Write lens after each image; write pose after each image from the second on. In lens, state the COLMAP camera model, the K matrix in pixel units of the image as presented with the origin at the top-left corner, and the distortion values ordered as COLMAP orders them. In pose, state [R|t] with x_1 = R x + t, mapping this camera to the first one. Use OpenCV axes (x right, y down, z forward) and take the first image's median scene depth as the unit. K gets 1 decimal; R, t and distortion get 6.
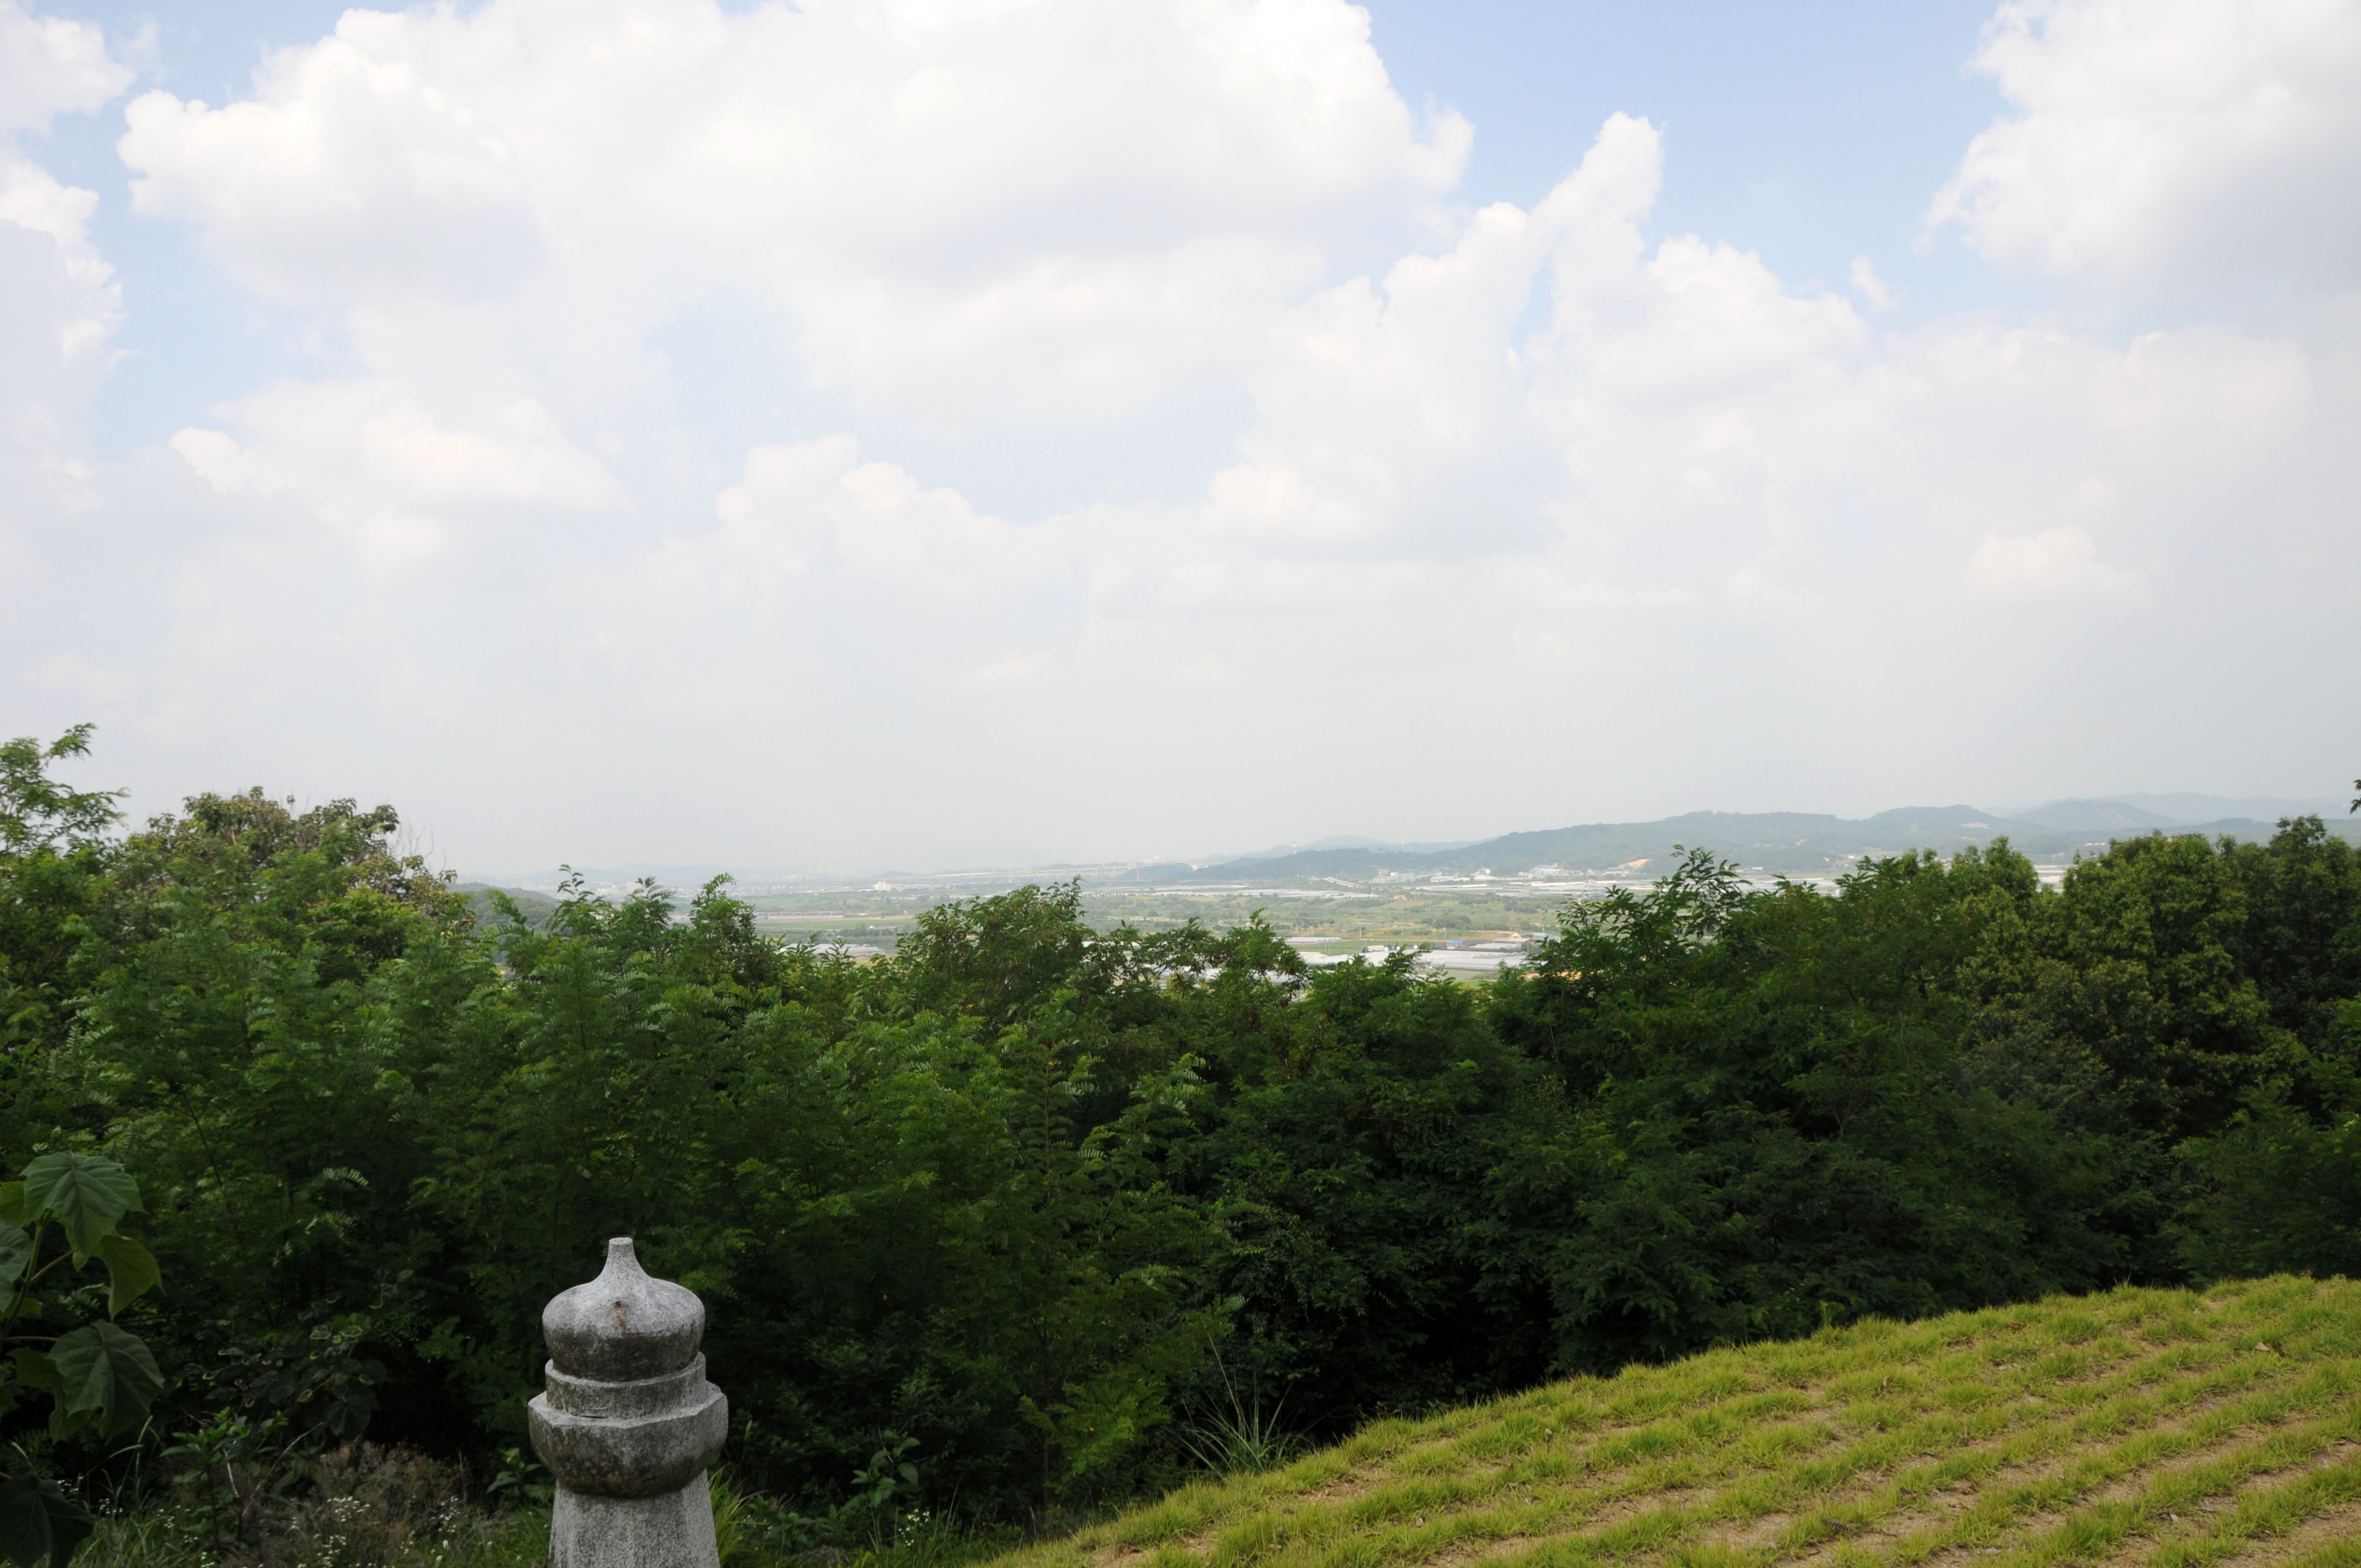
lens RADIAL K [[1811.8, 0, 1180.5], [0, 1811.8, 784.0], [0, 0, 1]] dist [-0.181428, 0.147382]
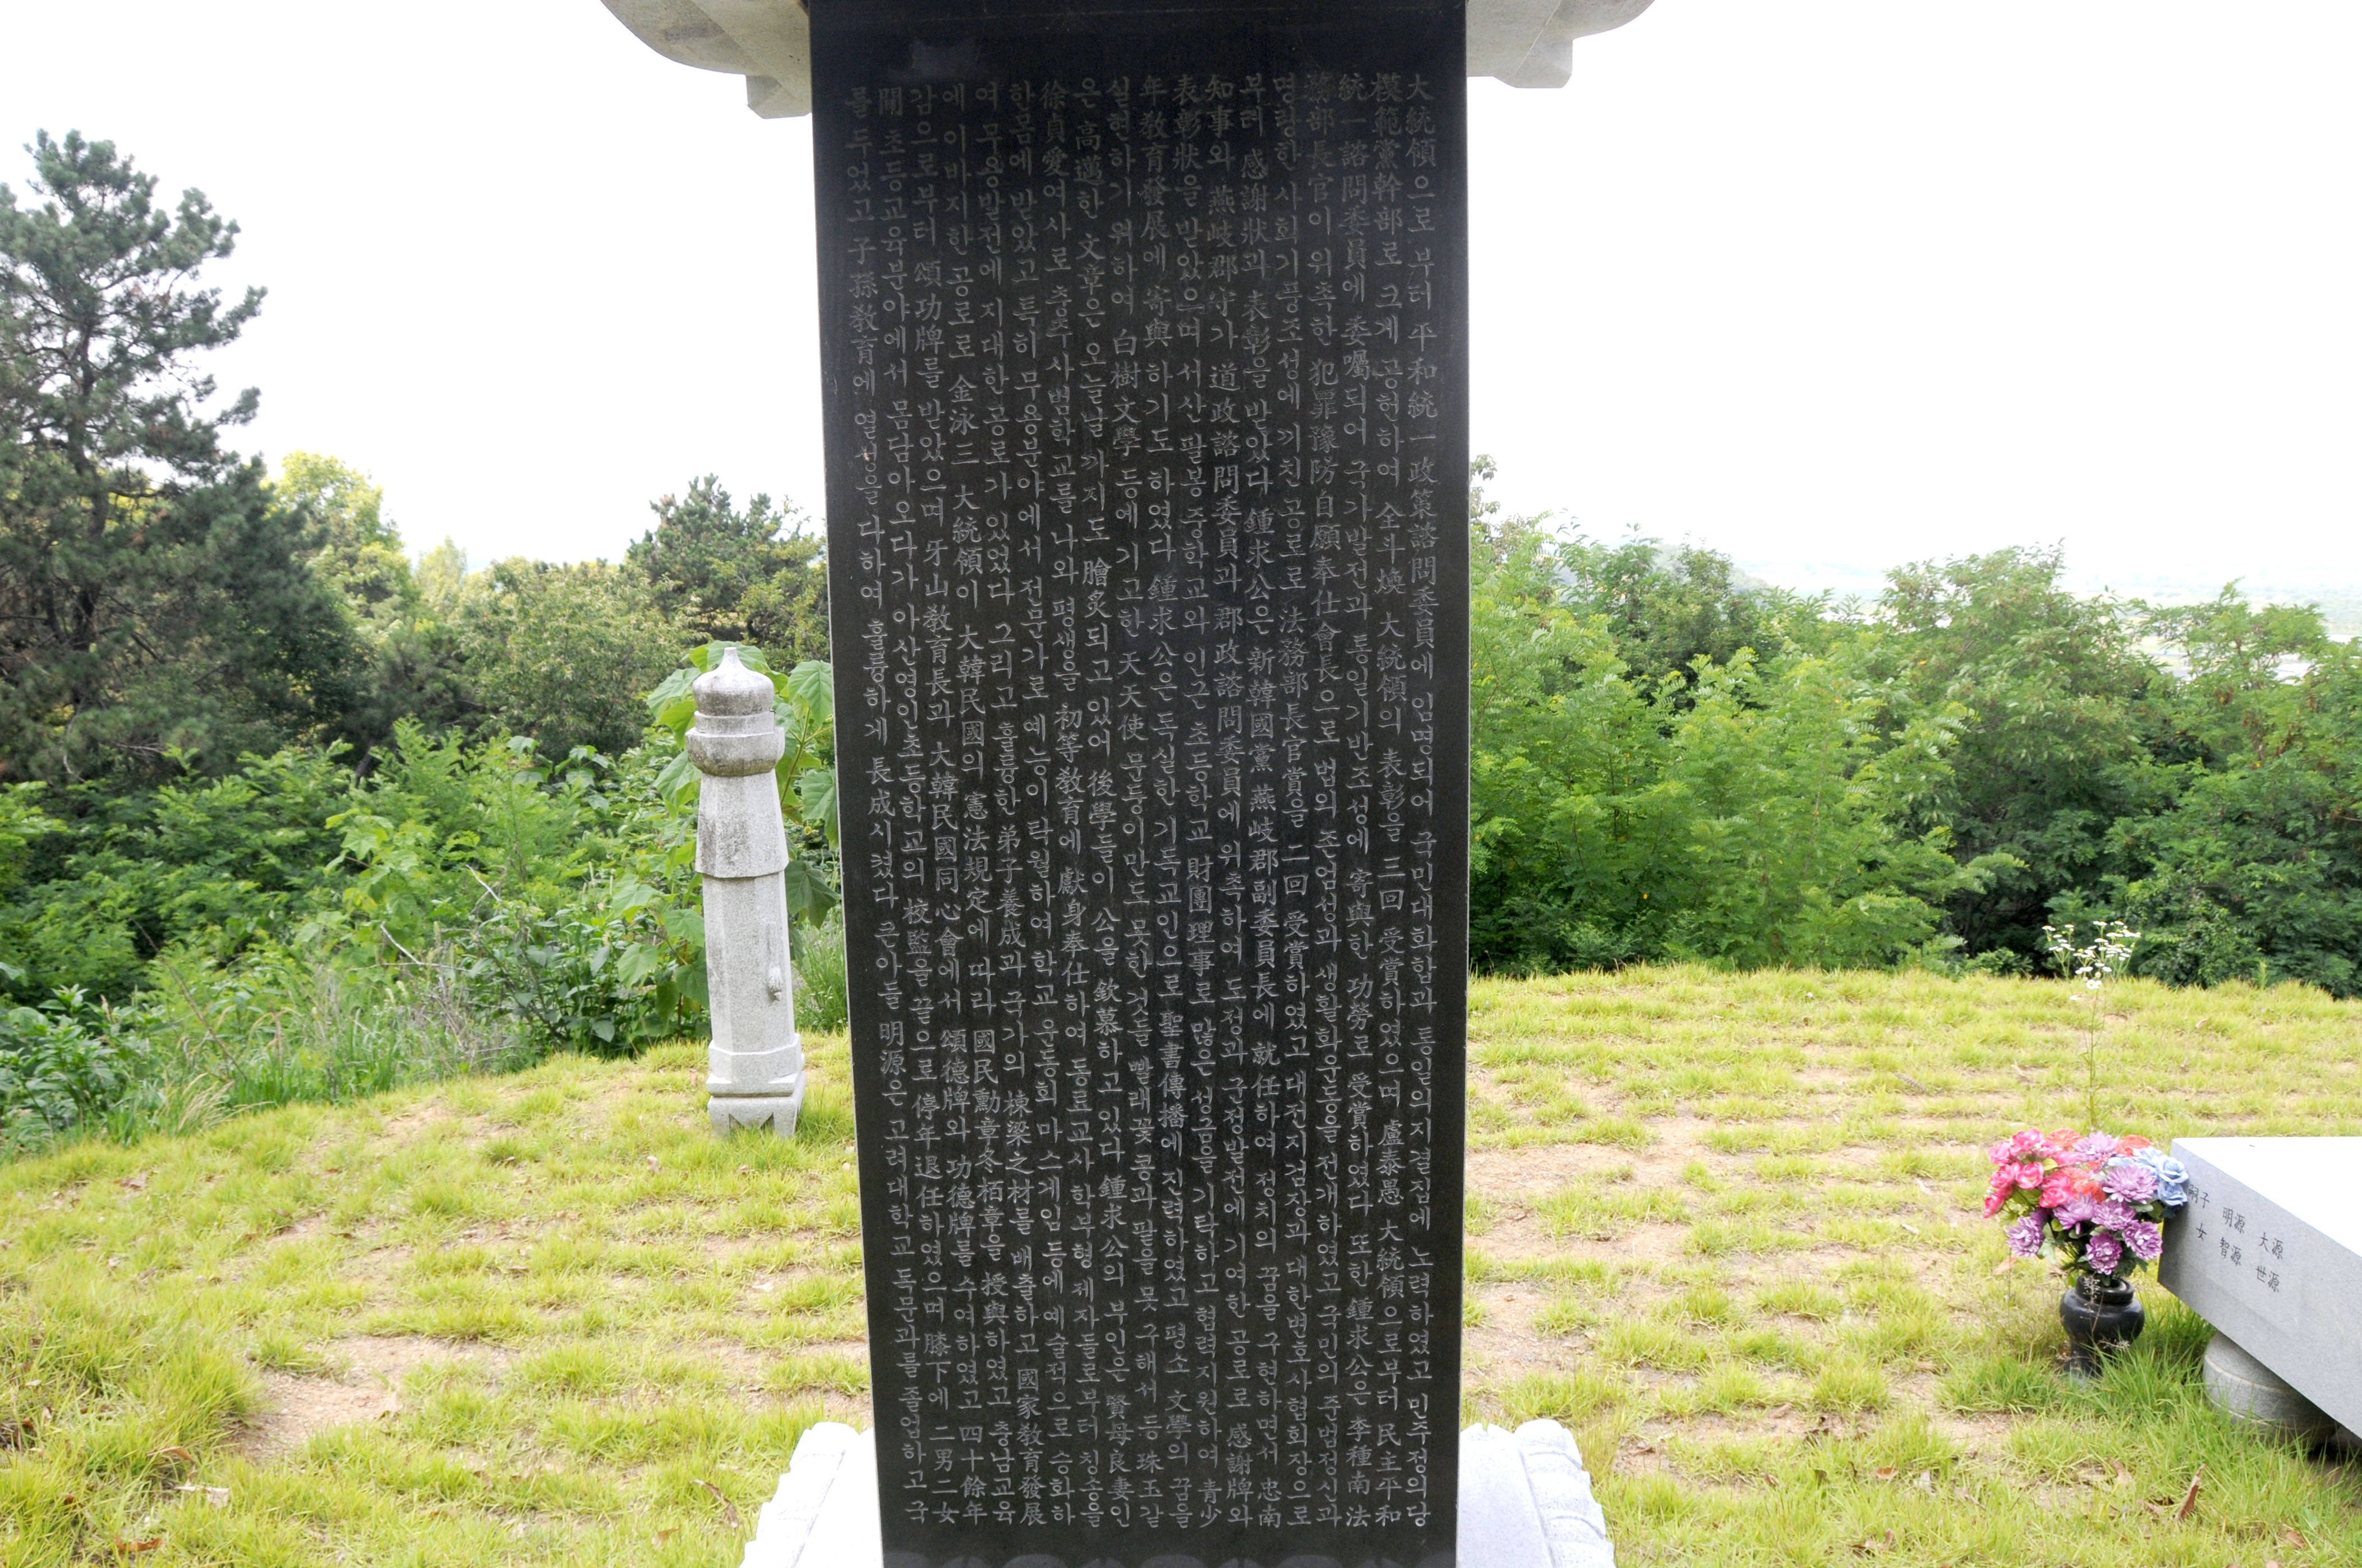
lens RADIAL K [[1812.4, 0, 1181.0], [0, 1812.4, 784.0], [0, 0, 1]] dist [-0.181428, 0.147382]
pose [[0.824432, 0.107502, -0.555658, 0.107292], [0.000932, 0.981535, 0.191278, 0.003135], [0.565960, -0.158214, 0.809109, -0.028694]]
